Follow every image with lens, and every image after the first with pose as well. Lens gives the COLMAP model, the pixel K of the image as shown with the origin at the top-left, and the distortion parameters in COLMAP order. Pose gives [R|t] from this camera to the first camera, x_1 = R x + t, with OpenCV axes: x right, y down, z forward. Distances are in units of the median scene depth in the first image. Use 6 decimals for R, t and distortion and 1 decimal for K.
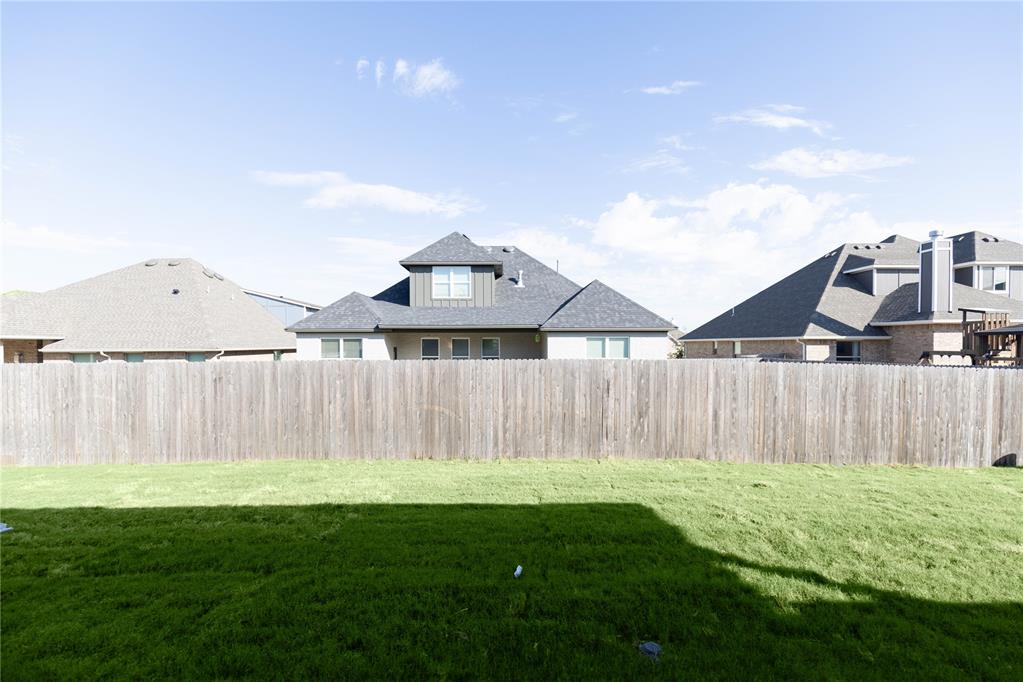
lens RADIAL K [[462.9, 0, 507.8], [0, 462.9, 351.6], [0, 0, 1]] dist [0.011598, -0.001117]
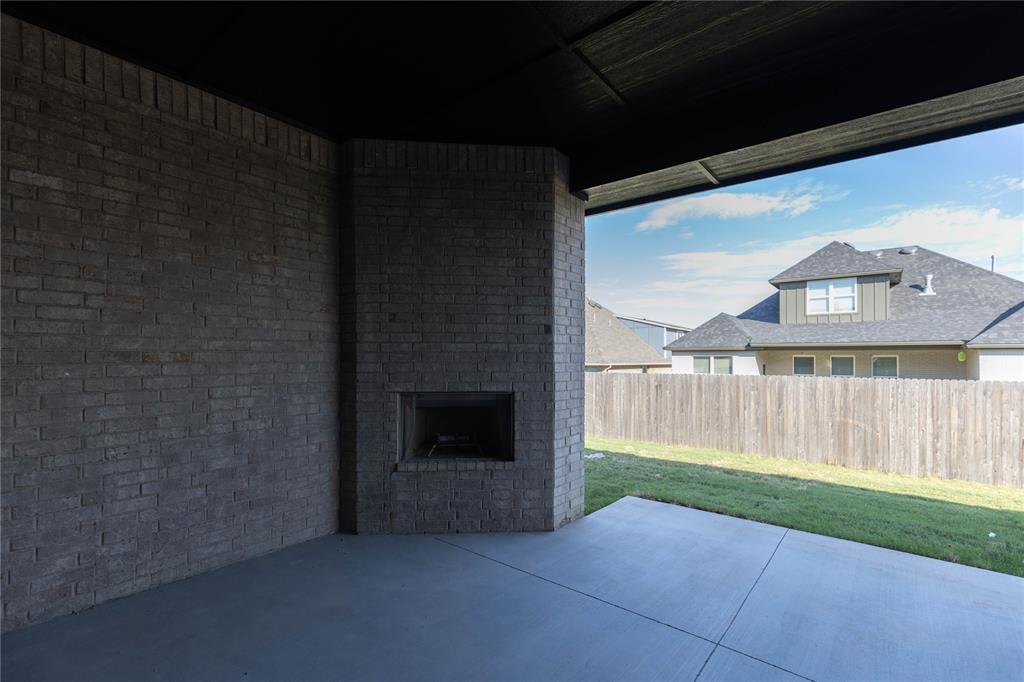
lens RADIAL K [[463.3, 0, 508.3], [0, 463.3, 351.6], [0, 0, 1]] dist [0.011598, -0.001117]
pose [[0.774169, -0.001351, -0.632978, -0.080366], [-0.020236, 0.999434, -0.026882, 0.002263], [0.632656, 0.033620, 0.773703, -0.383344]]
